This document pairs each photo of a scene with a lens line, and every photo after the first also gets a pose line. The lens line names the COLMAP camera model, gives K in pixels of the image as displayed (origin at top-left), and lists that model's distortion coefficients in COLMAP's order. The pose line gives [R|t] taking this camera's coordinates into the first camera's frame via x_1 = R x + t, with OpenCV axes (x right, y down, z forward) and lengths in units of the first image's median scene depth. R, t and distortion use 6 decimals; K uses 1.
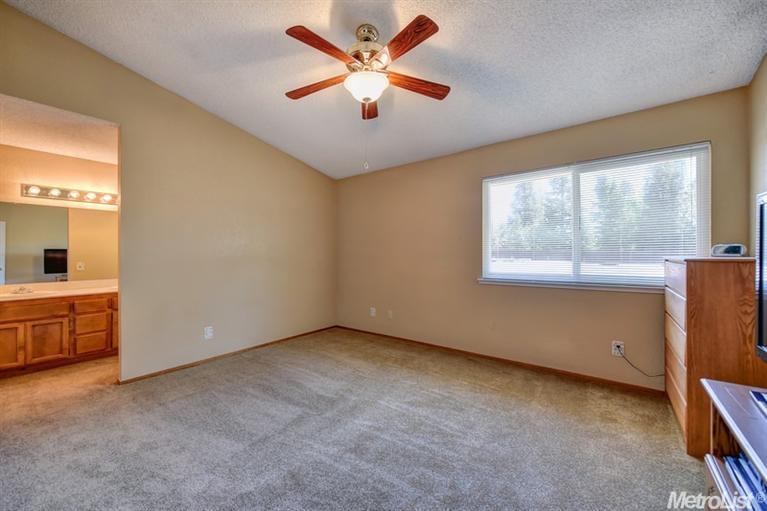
lens RADIAL K [[305.1, 0, 381.3], [0, 305.1, 249.3], [0, 0, 1]] dist [-0.000747, -0.000204]
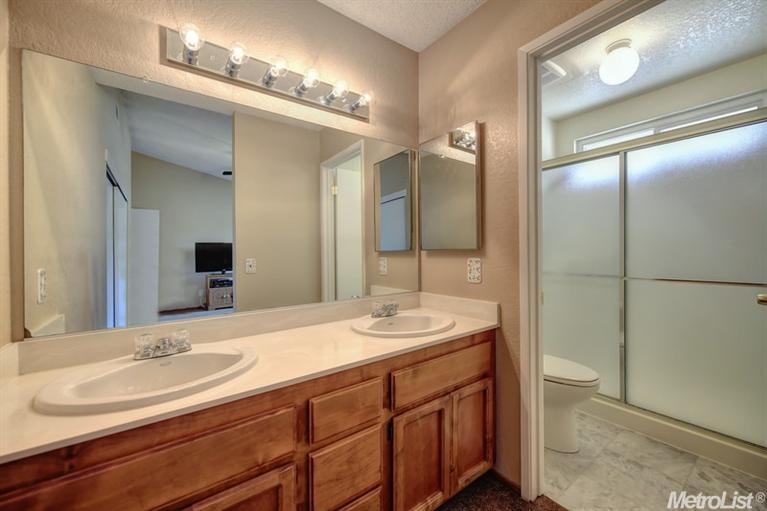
lens RADIAL K [[305.1, 0, 381.3], [0, 305.1, 249.3], [0, 0, 1]] dist [-0.000747, -0.000204]
pose [[0.961719, -0.002598, -0.274024, -0.811384], [0.003478, 0.999990, 0.002726, 0.034062], [0.274014, -0.003575, 0.961719, 0.704180]]
